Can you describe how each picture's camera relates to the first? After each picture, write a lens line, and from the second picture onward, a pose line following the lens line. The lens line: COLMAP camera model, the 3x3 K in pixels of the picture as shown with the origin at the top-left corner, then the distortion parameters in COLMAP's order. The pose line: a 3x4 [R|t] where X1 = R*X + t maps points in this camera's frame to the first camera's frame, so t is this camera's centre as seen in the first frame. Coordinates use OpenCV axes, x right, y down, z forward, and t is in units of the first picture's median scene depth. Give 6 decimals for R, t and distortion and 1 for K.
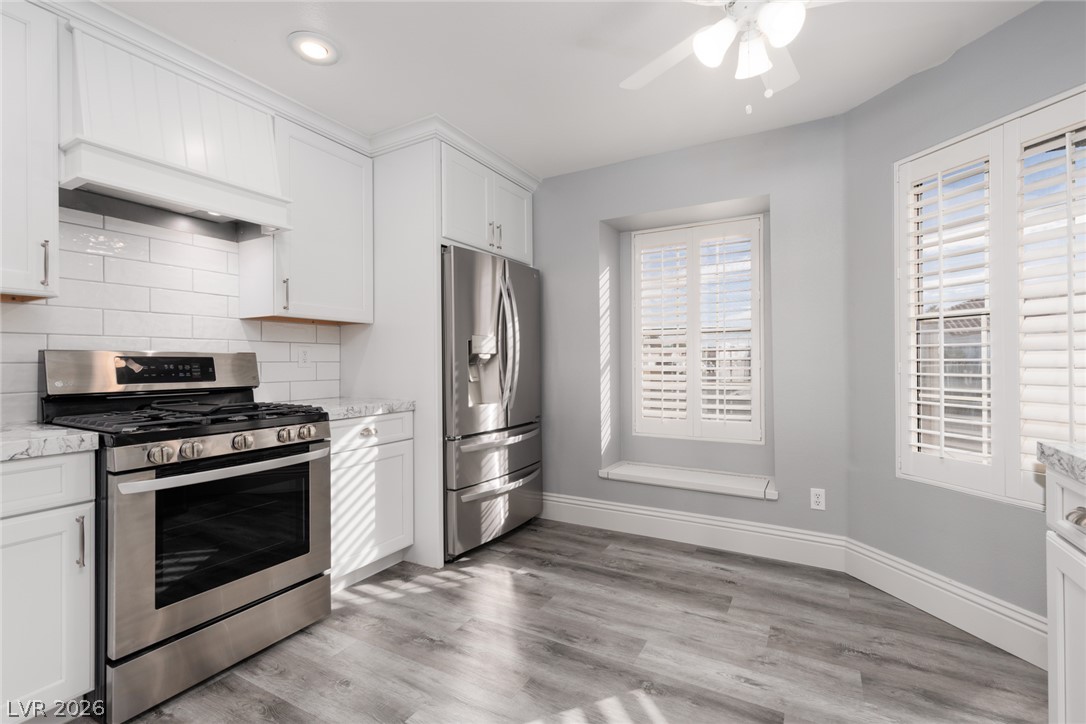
lens RADIAL K [[487.1, 0, 547.6], [0, 487.1, 361.5], [0, 0, 1]] dist [0.016948, -0.007855]
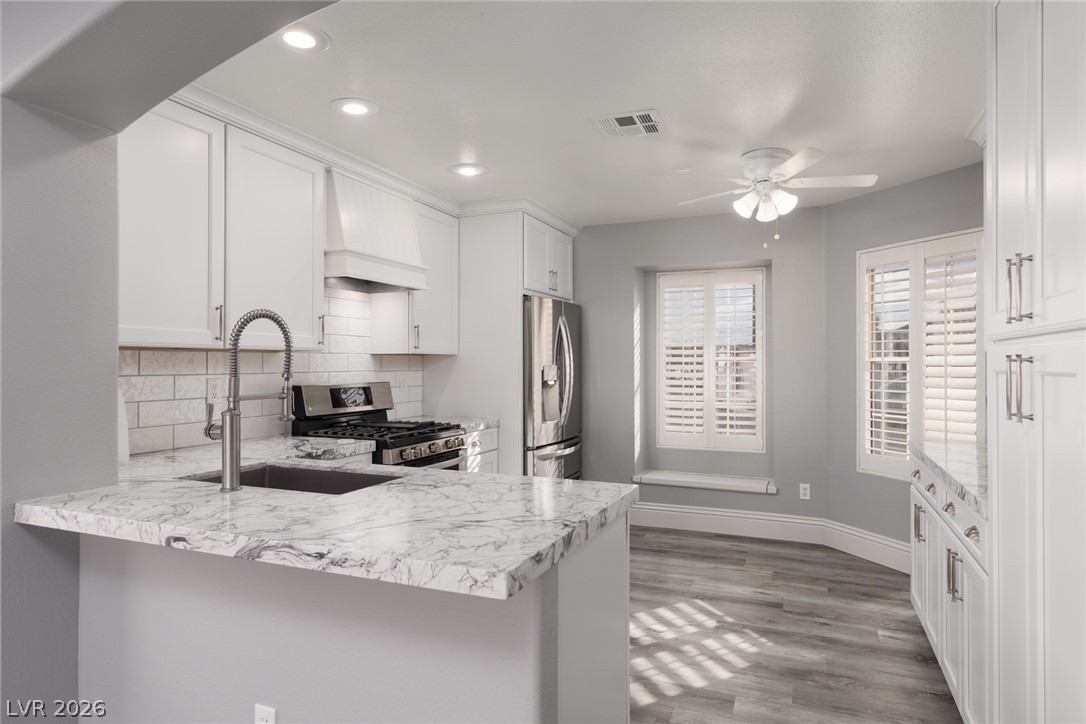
lens RADIAL K [[648.3, 0, 543.0], [0, 648.3, 362.0], [0, 0, 1]] dist [0.001451, 0.000358]
pose [[0.993748, 0.007686, 0.111383, -0.376413], [-0.007666, 0.999970, -0.000611, -0.069759], [-0.111384, -0.000247, 0.993777, -0.712587]]
